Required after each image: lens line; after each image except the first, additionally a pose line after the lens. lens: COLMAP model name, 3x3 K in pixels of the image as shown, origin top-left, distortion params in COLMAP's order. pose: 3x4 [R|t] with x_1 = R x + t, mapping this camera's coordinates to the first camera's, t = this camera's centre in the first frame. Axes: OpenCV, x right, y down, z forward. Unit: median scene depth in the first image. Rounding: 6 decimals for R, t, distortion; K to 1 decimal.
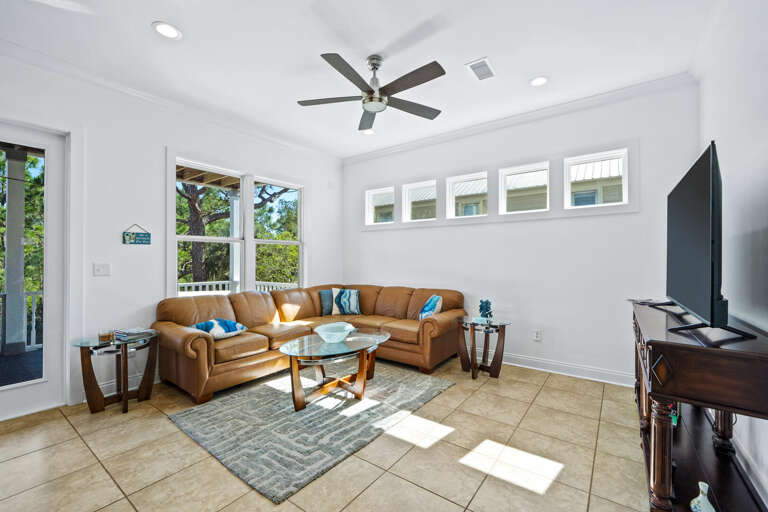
lens RADIAL K [[304.9, 0, 386.9], [0, 304.9, 256.5], [0, 0, 1]] dist [-0.004154, -0.000224]
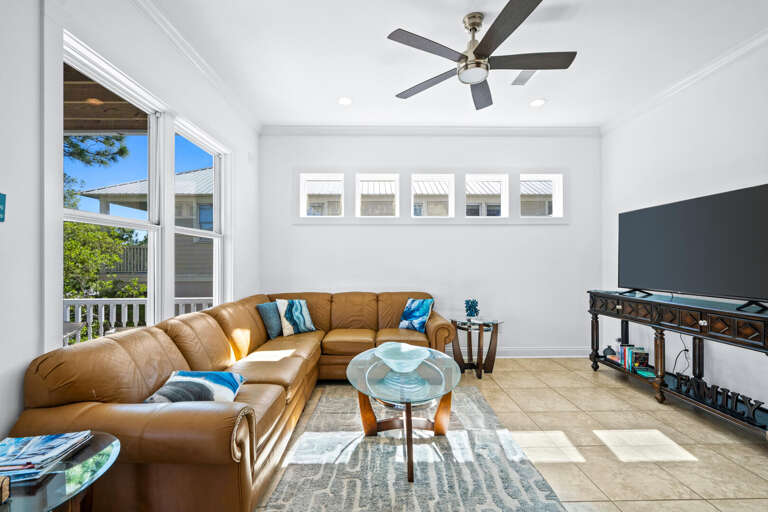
lens RADIAL K [[304.9, 0, 383.9], [0, 304.9, 261.0], [0, 0, 1]] dist [-0.004154, -0.000224]
pose [[0.815141, -0.000748, 0.579262, -0.447350], [-0.005027, 0.999952, 0.008366, 0.004001], [-0.579241, -0.009731, 0.815099, 0.291152]]
